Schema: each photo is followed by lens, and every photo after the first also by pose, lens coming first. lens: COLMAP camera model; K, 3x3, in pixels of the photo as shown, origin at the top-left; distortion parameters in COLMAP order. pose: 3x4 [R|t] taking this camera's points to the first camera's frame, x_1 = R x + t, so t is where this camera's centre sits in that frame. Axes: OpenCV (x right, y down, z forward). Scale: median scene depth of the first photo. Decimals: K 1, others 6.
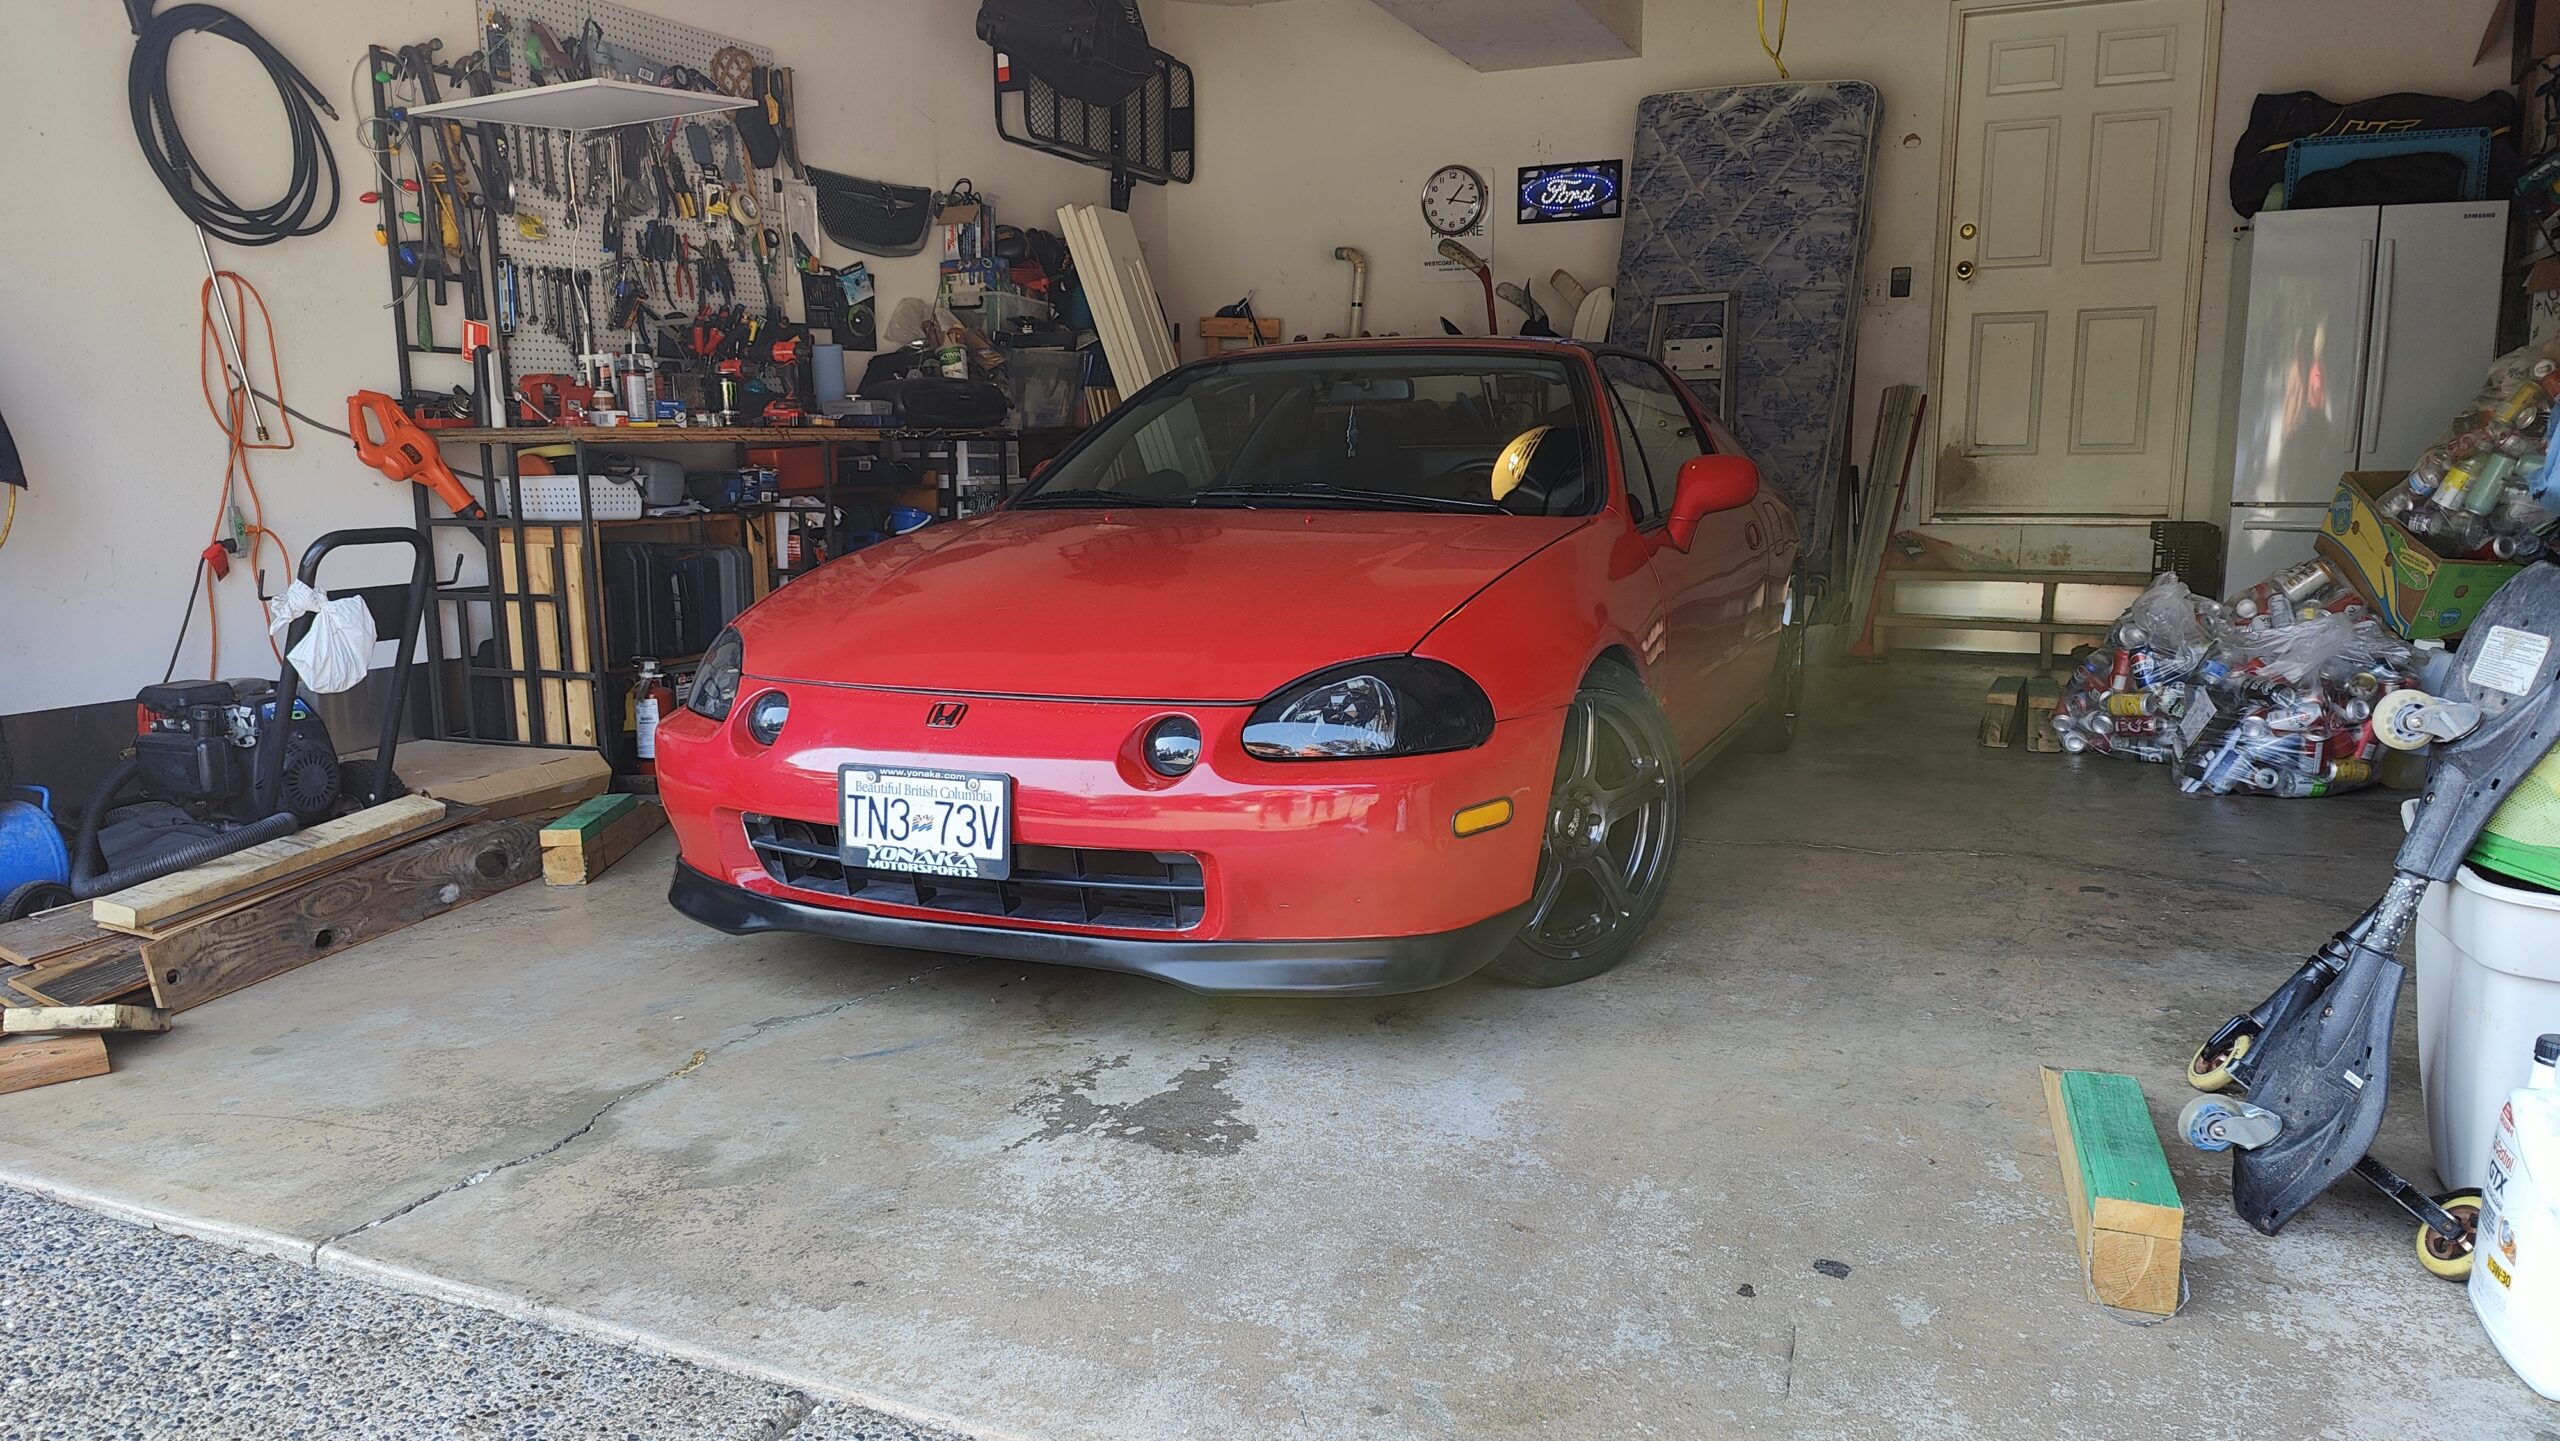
lens RADIAL K [[1824.8, 0, 1280.4], [0, 1824.8, 731.6], [0, 0, 1]] dist [0.028148, 0.000609]
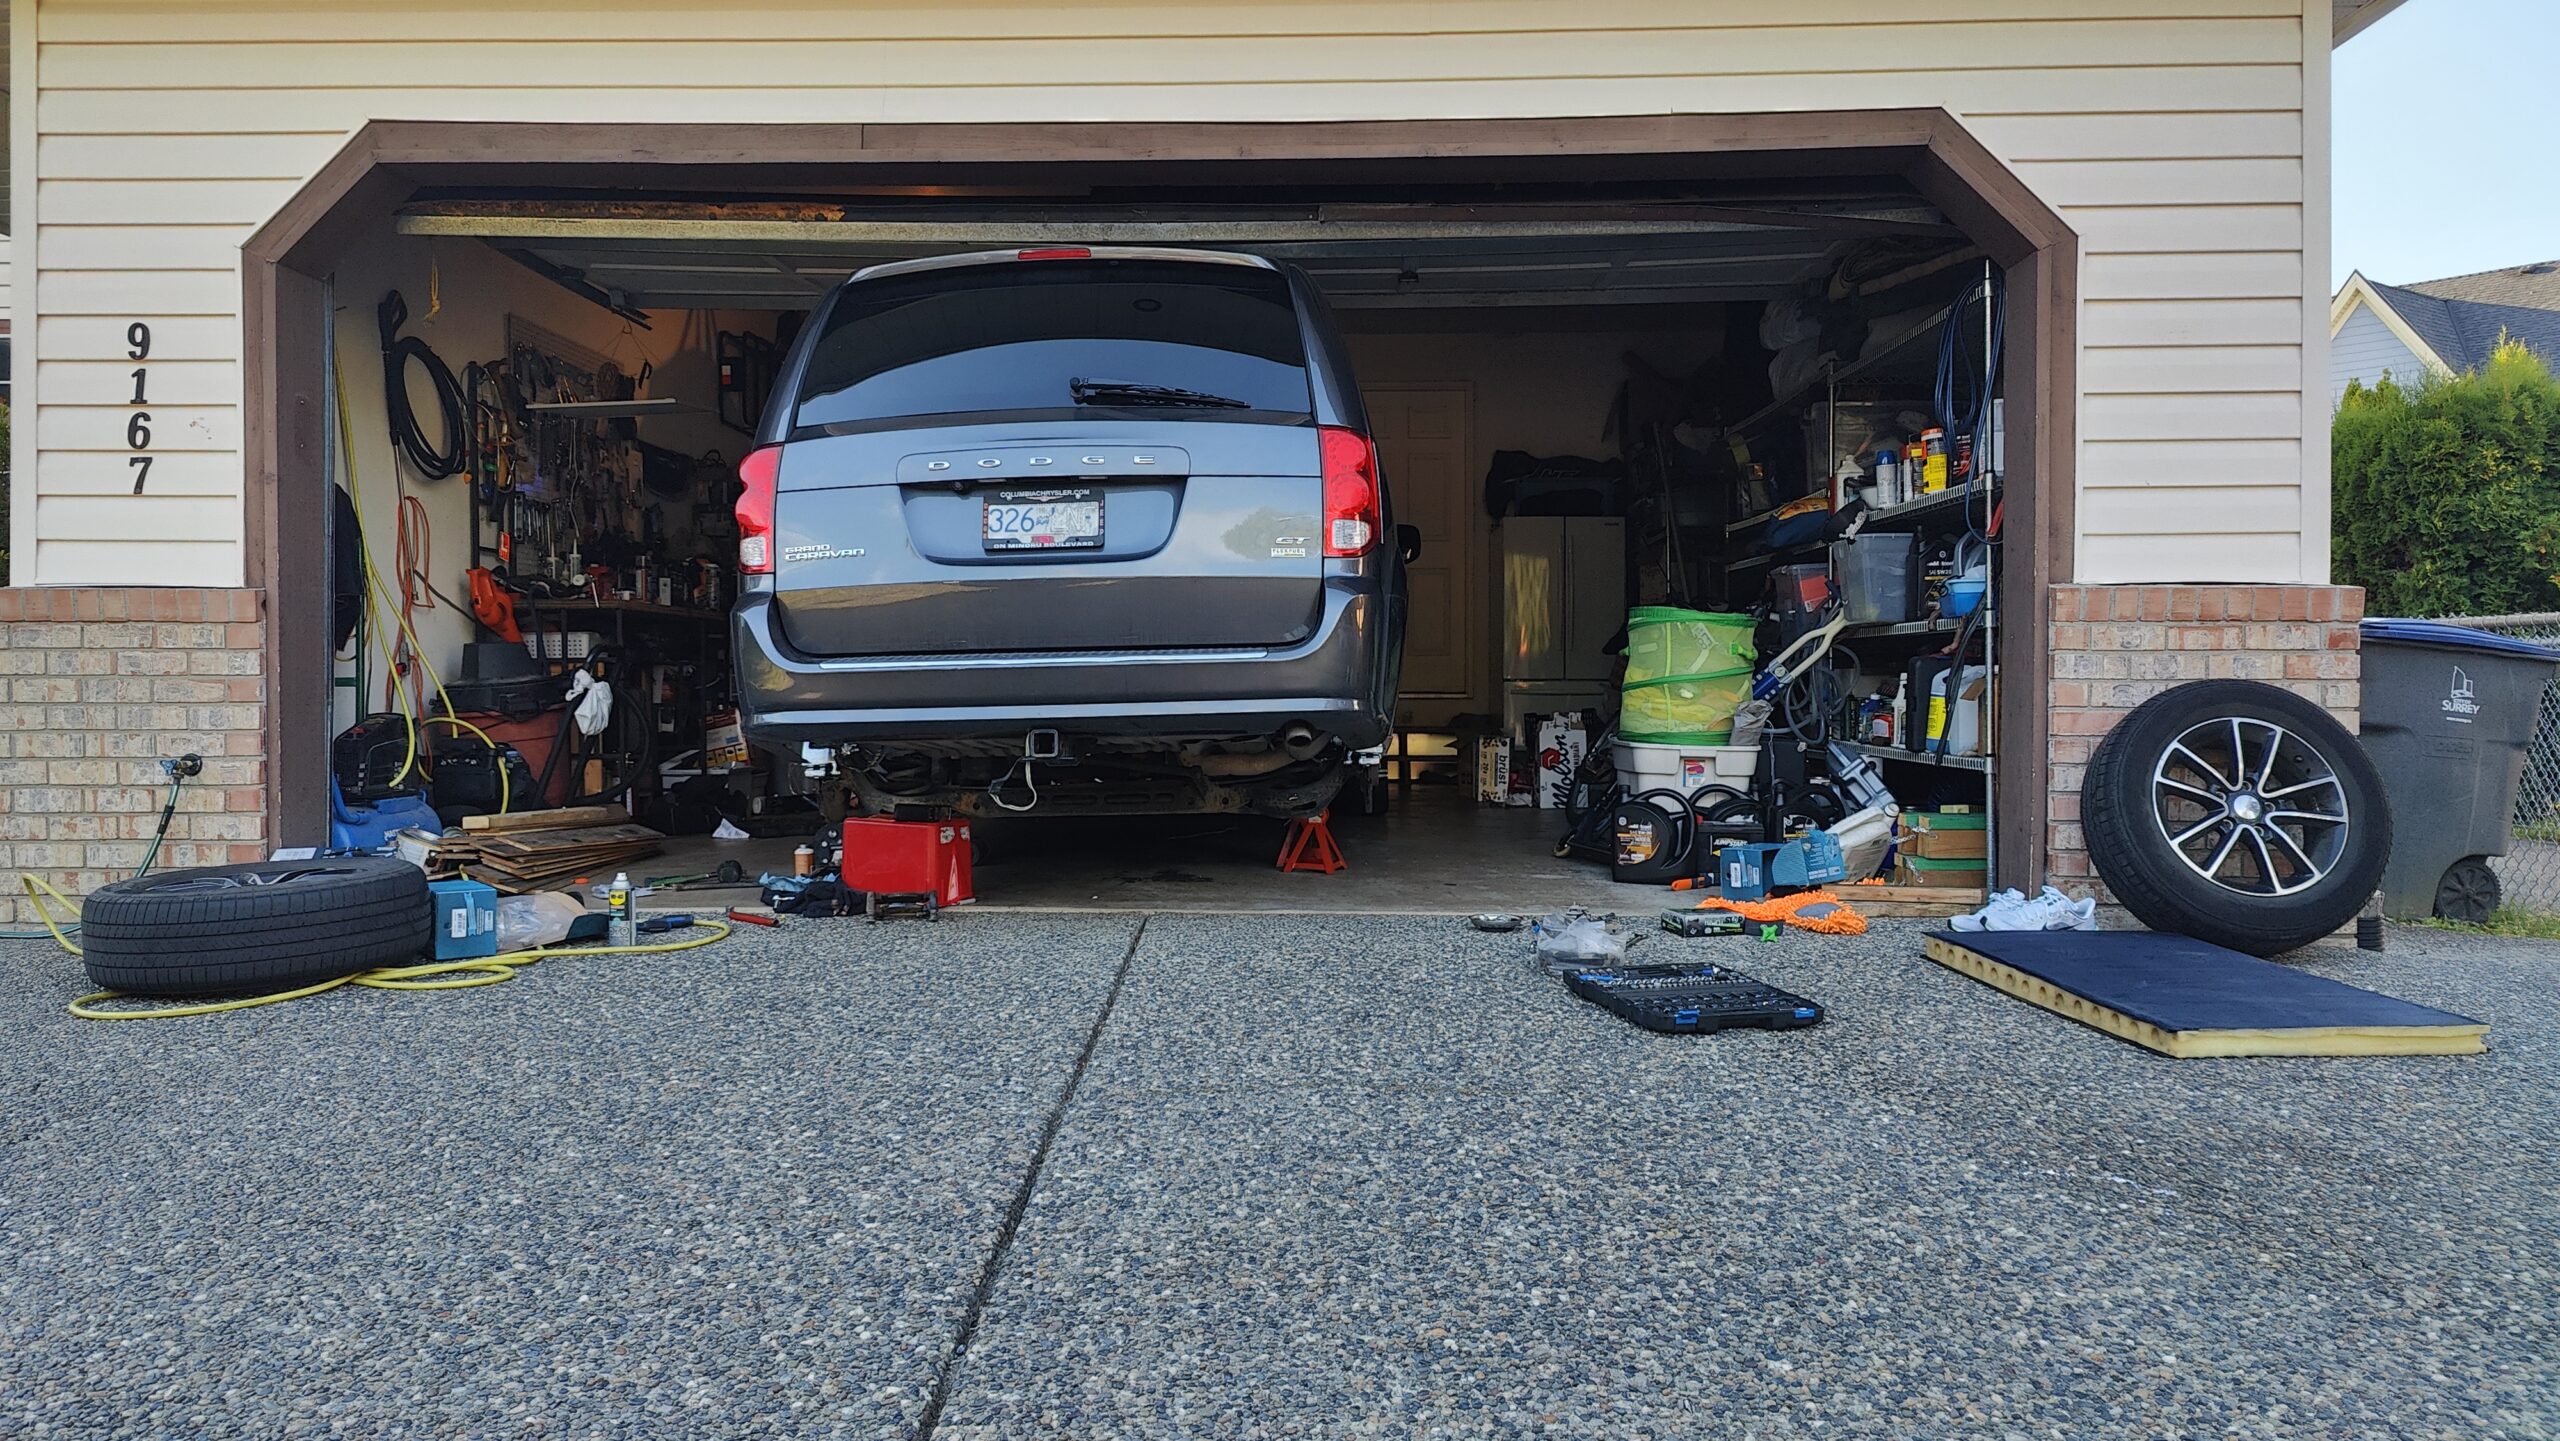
lens RADIAL K [[1824.8, 0, 1285.0], [0, 1824.8, 728.3], [0, 0, 1]] dist [0.028148, 0.000609]
pose [[0.926689, 0.002701, 0.375819, -0.300842], [0.049894, 0.990239, -0.130145, 0.126364], [-0.372502, 0.139355, 0.917509, -0.465555]]
